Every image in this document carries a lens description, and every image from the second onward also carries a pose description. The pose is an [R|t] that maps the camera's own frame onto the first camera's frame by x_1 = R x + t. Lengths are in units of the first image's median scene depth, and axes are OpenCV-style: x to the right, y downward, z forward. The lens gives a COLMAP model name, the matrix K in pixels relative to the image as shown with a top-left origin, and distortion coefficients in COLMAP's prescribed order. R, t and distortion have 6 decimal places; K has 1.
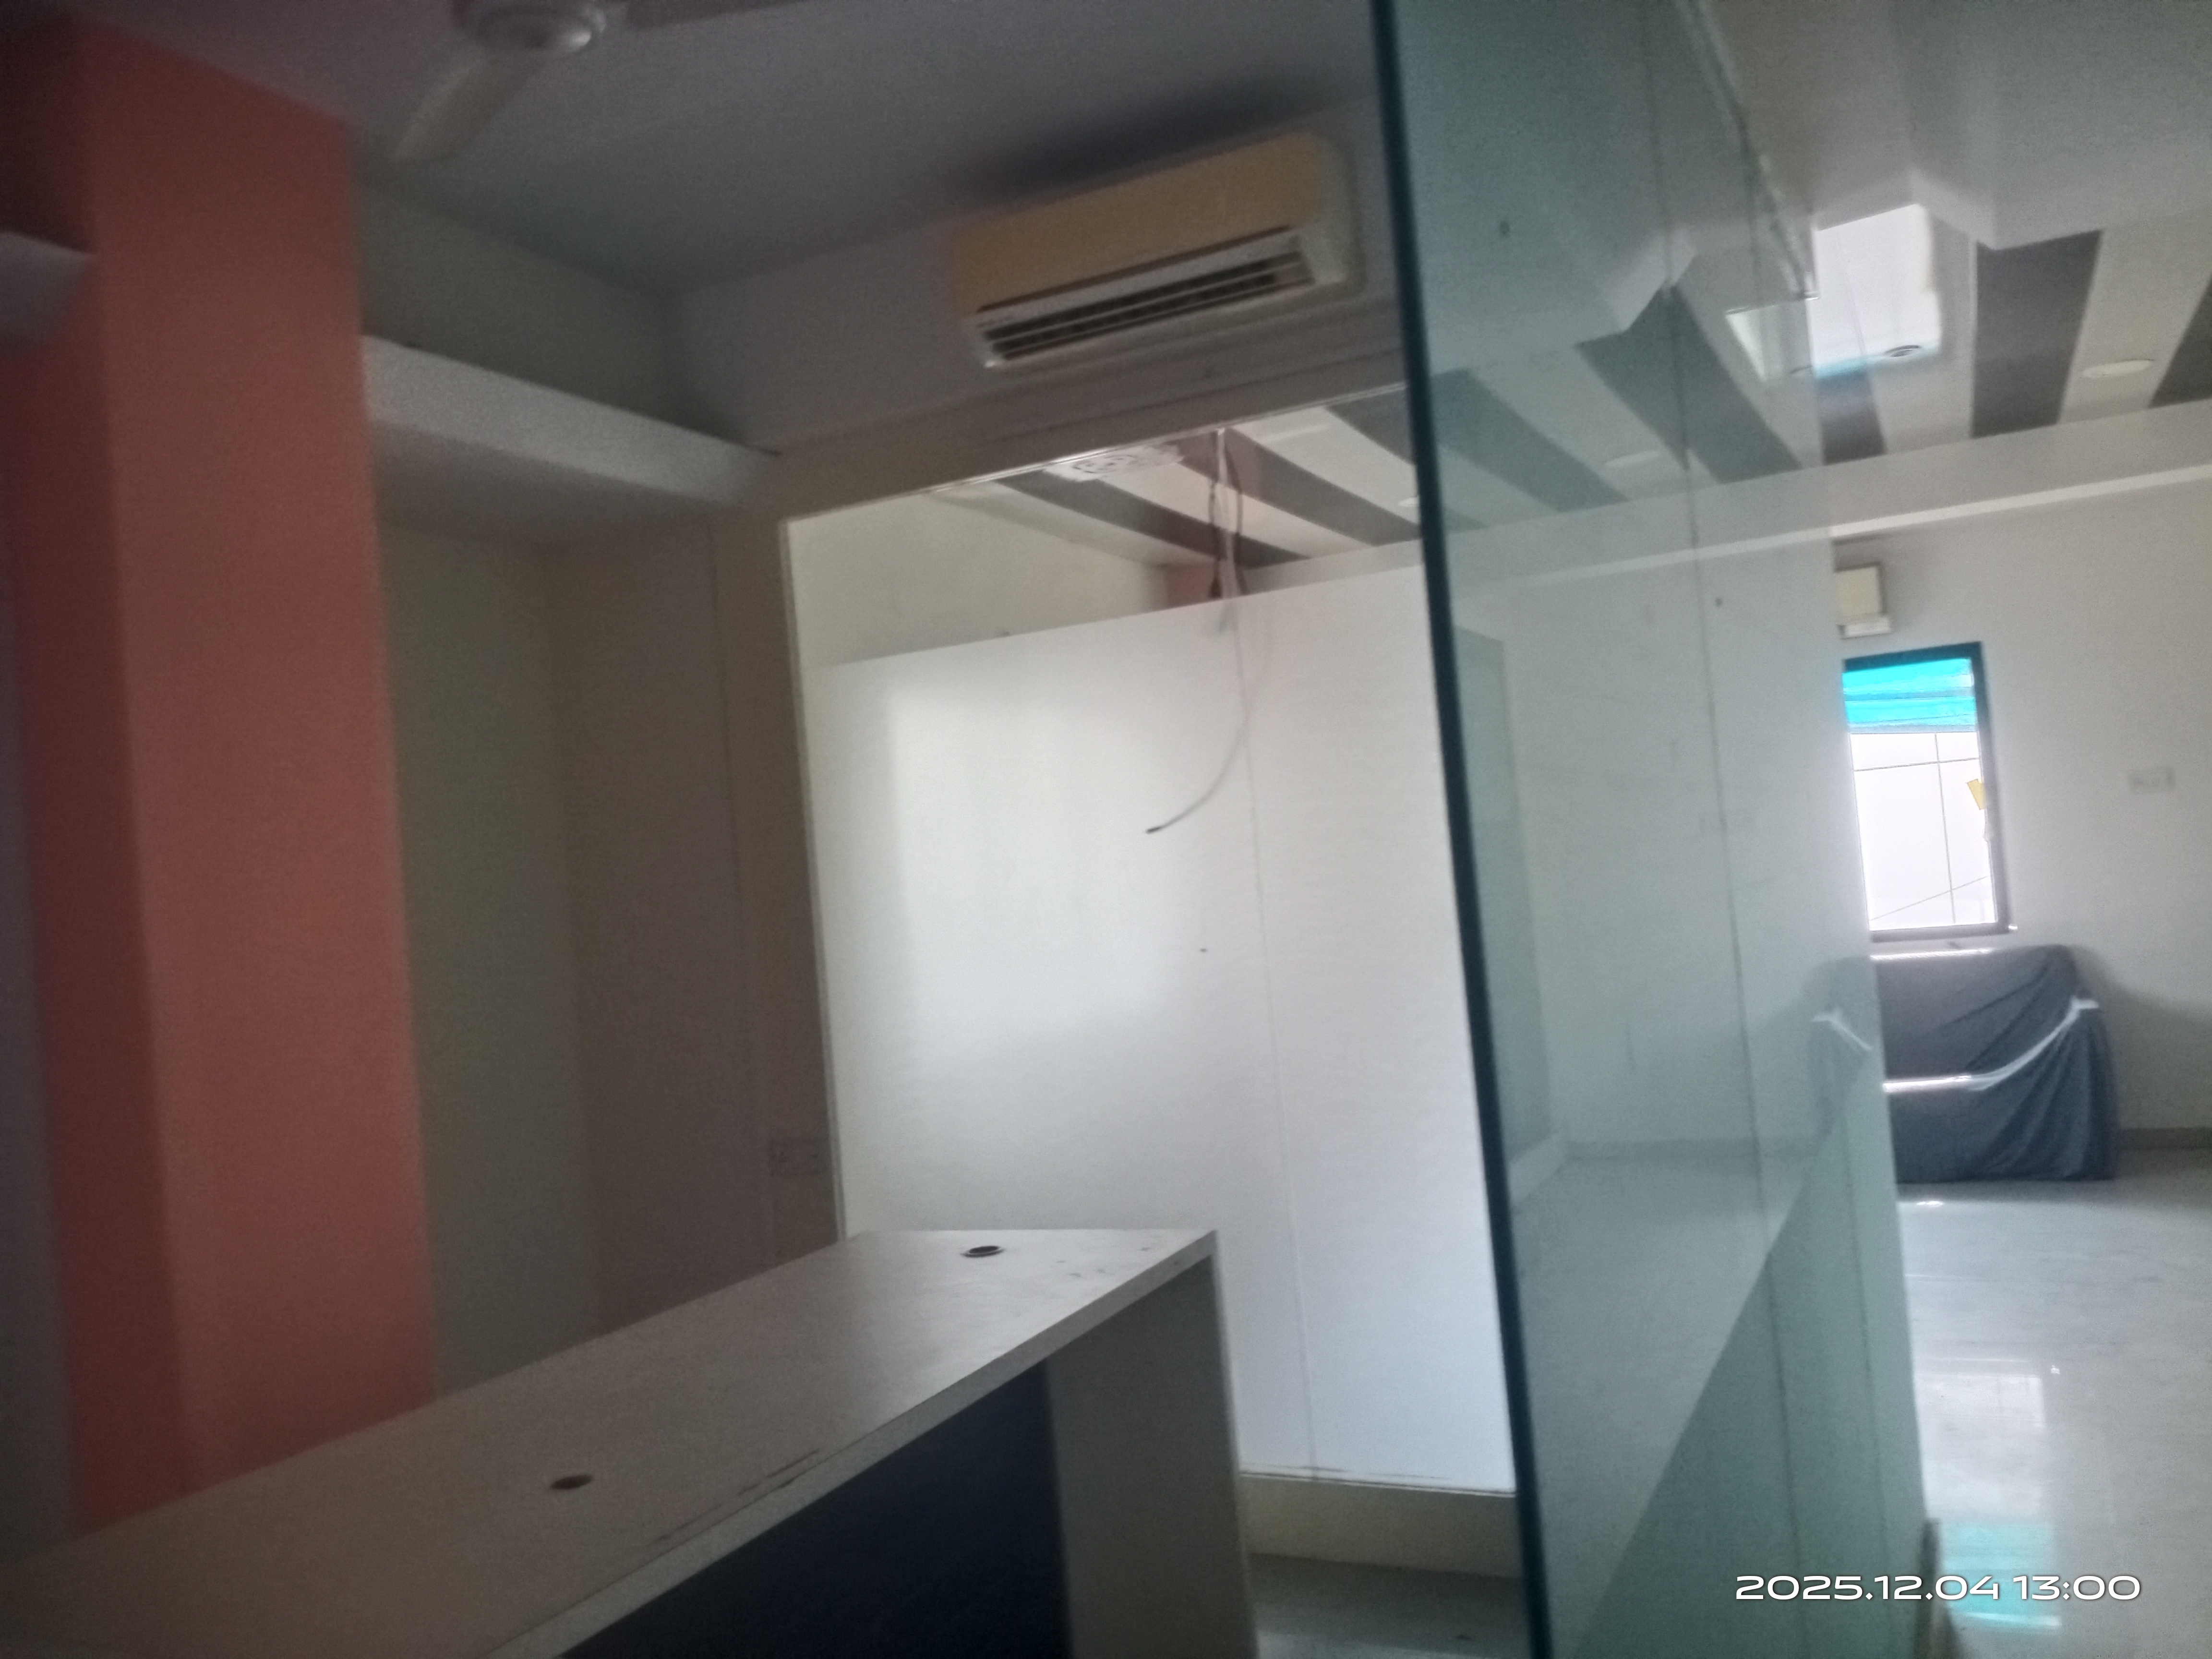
lens RADIAL K [[1771.3, 0, 1145.9], [0, 1771.3, 838.4], [0, 0, 1]] dist [-0.007855, -0.011035]
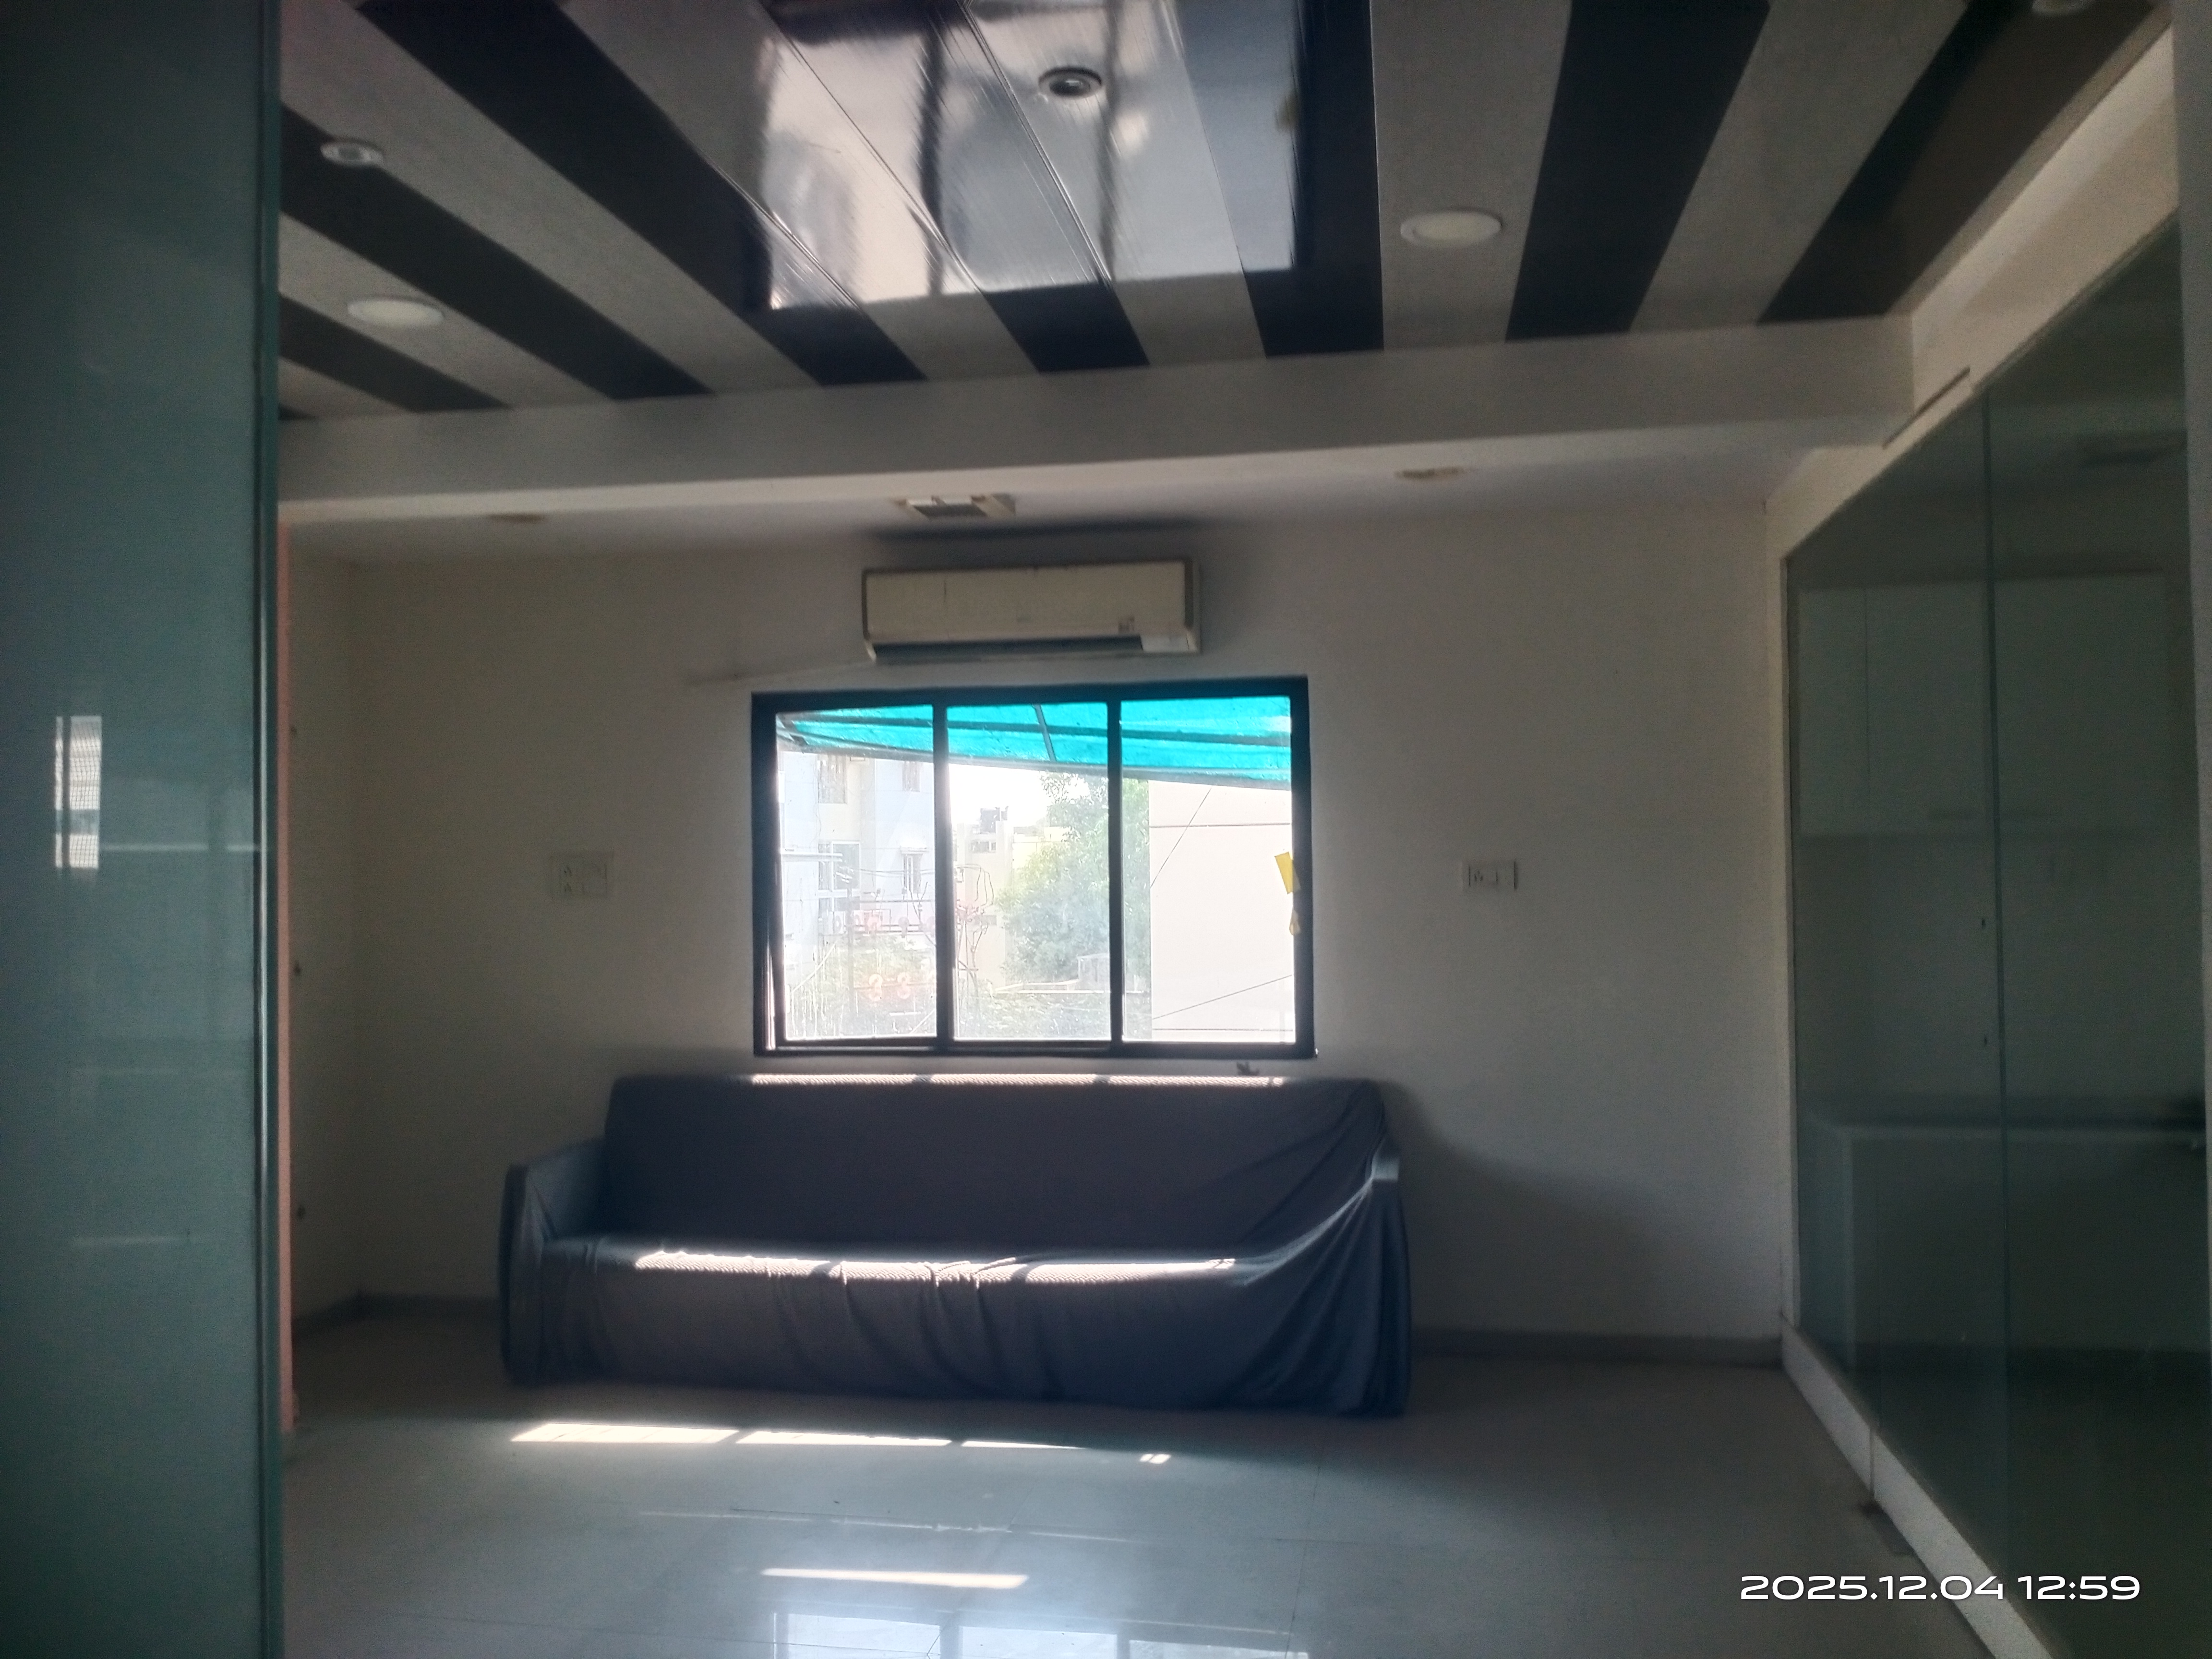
lens RADIAL K [[1724.9, 0, 1118.2], [0, 1724.9, 831.2], [0, 0, 1]] dist [0.089345, -0.211455]
pose [[0.960196, 0.082753, 0.266786, 0.235665], [-0.080813, 0.996562, -0.018260, -0.028615], [-0.267380, -0.004026, 0.963583, 0.354589]]
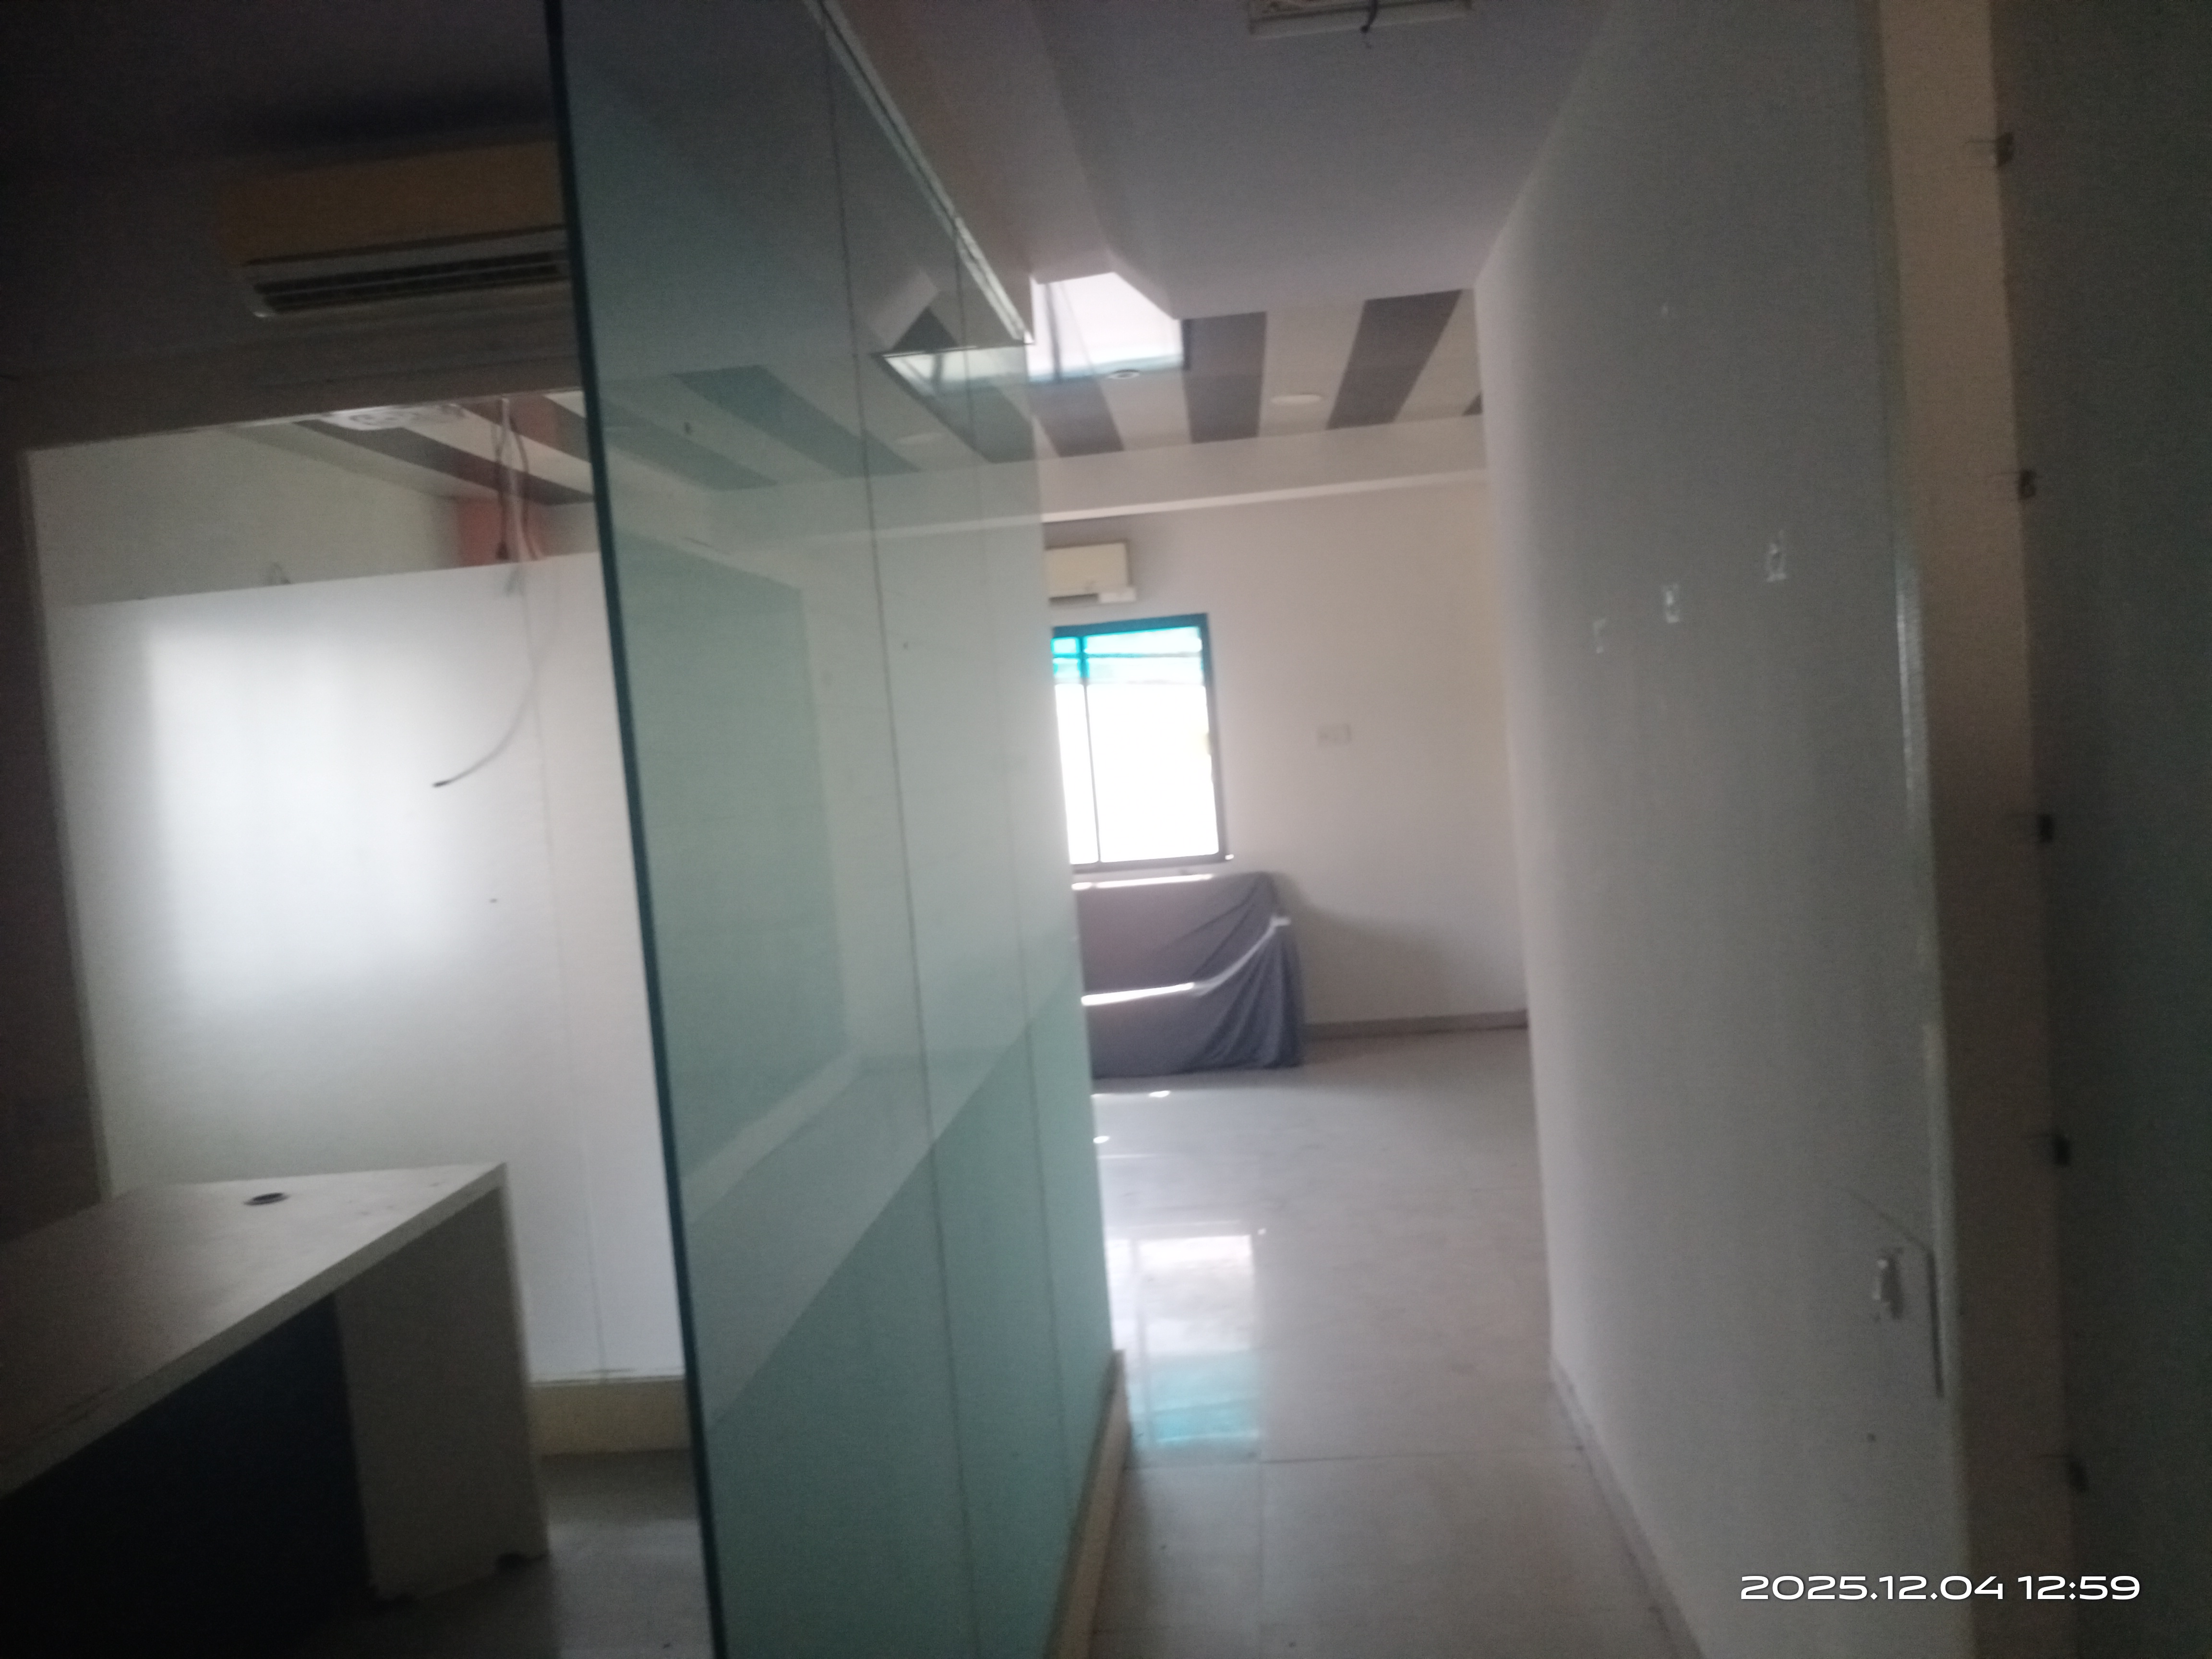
lens RADIAL K [[1749.0, 0, 1115.3], [0, 1749.0, 845.1], [0, 0, 1]] dist [0.065351, -0.136996]
pose [[0.934073, -0.009587, 0.356954, 0.003185], [-0.008016, 0.998825, 0.047803, -0.014921], [-0.356993, -0.047513, 0.932898, -0.072030]]
